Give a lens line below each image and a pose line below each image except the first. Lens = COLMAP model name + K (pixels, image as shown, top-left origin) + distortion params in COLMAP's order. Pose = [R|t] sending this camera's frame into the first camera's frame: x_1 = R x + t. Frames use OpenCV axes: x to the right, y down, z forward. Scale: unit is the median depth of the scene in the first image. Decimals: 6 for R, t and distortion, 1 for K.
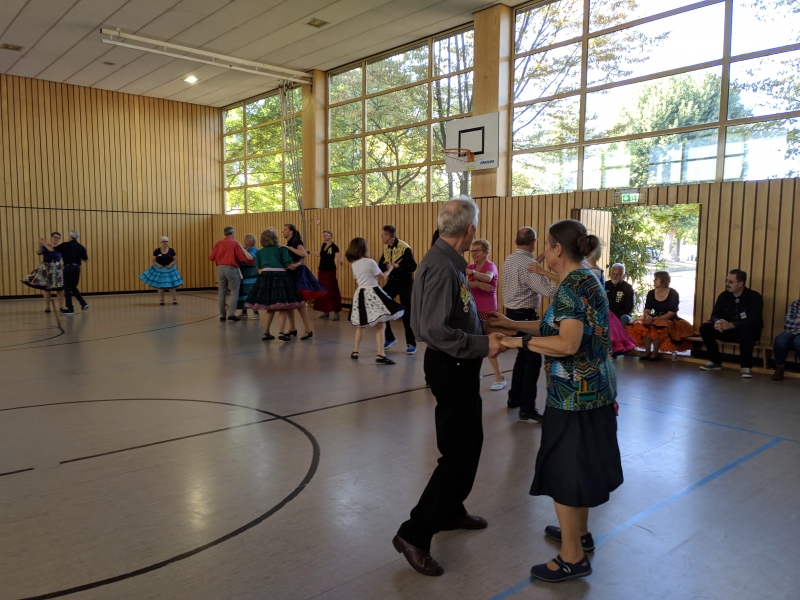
lens RADIAL K [[639.7, 0, 400.0], [0, 639.7, 300.0], [0, 0, 1]] dist [0.028035, 0.001487]
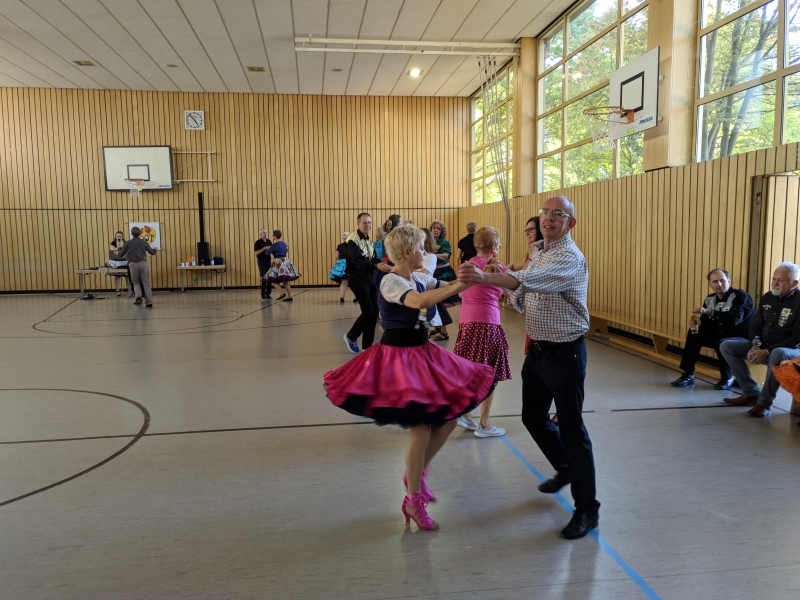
lens RADIAL K [[639.7, 0, 400.0], [0, 639.7, 300.0], [0, 0, 1]] dist [0.028035, 0.001487]
pose [[0.827899, 0.039522, -0.559483, 0.232570], [-0.032884, 0.999219, 0.021925, -0.013857], [0.559912, 0.000246, 0.828552, 0.175554]]
